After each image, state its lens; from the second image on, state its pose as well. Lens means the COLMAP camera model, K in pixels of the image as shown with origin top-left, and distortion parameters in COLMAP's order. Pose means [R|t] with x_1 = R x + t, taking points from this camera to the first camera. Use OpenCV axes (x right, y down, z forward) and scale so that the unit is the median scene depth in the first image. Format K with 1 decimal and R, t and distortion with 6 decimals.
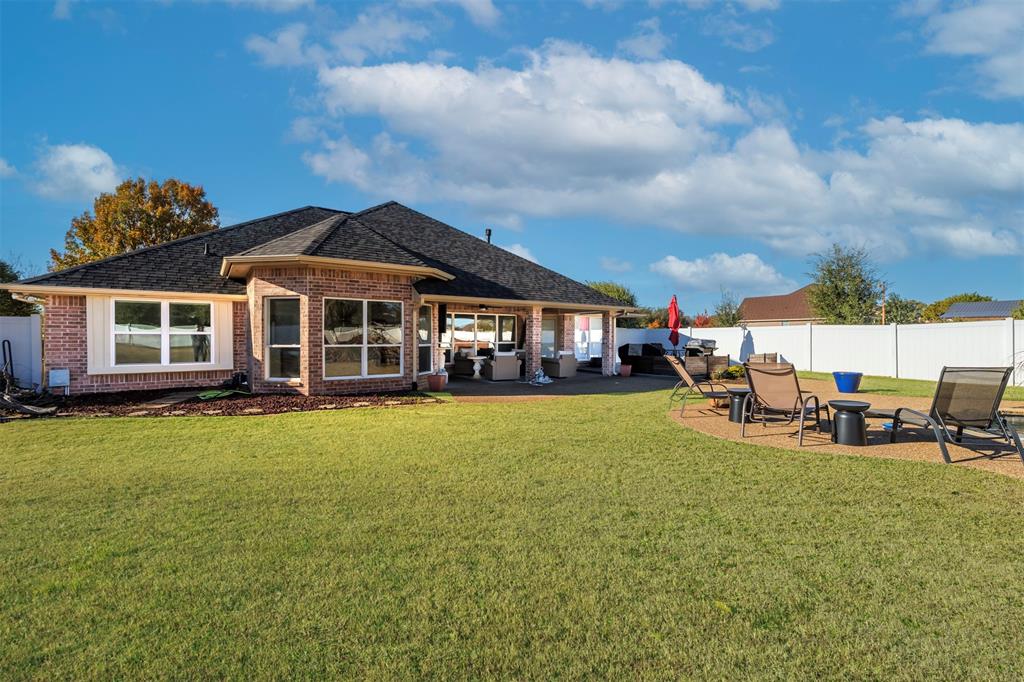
lens RADIAL K [[430.4, 0, 512.0], [0, 430.4, 341.0], [0, 0, 1]] dist [-0.001248, -0.000139]
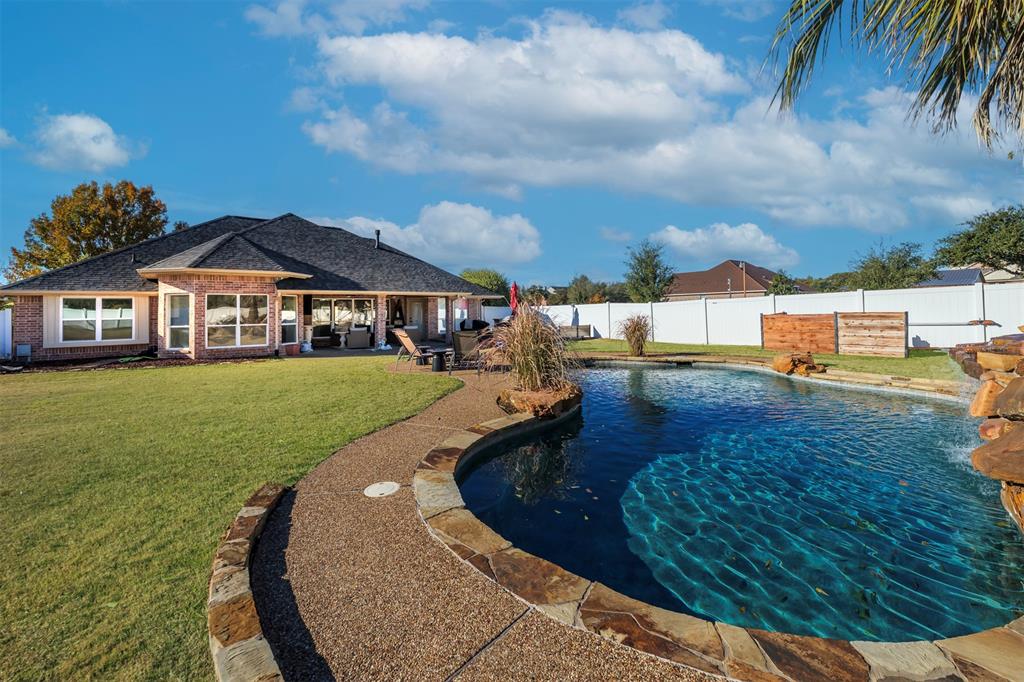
lens RADIAL K [[442.3, 0, 512.6], [0, 442.3, 303.1], [0, 0, 1]] dist [0.001248, 0.000200]
pose [[0.999297, -0.015956, 0.033932, 0.538334], [0.016970, 0.999412, -0.029793, -0.004155], [-0.033437, 0.030348, 0.998980, -0.542311]]
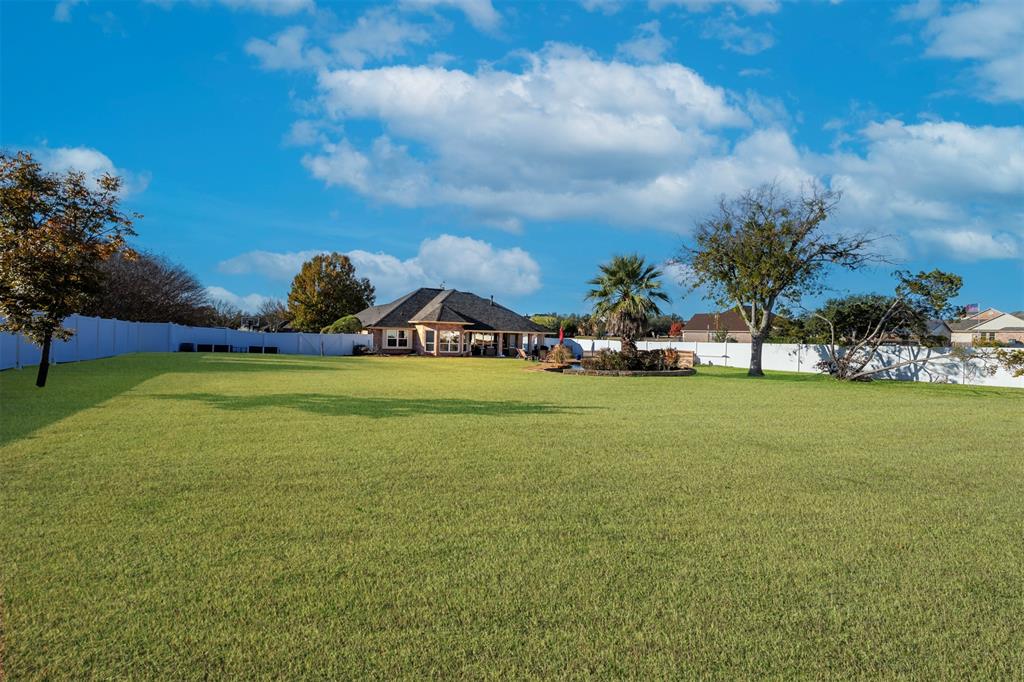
lens RADIAL K [[430.4, 0, 512.0], [0, 430.4, 341.0], [0, 0, 1]] dist [-0.001248, -0.000139]
pose [[0.994464, 0.030188, -0.100648, 0.564361], [-0.029394, 0.999524, 0.009367, -0.060524], [0.100883, -0.006357, 0.994878, -2.614535]]
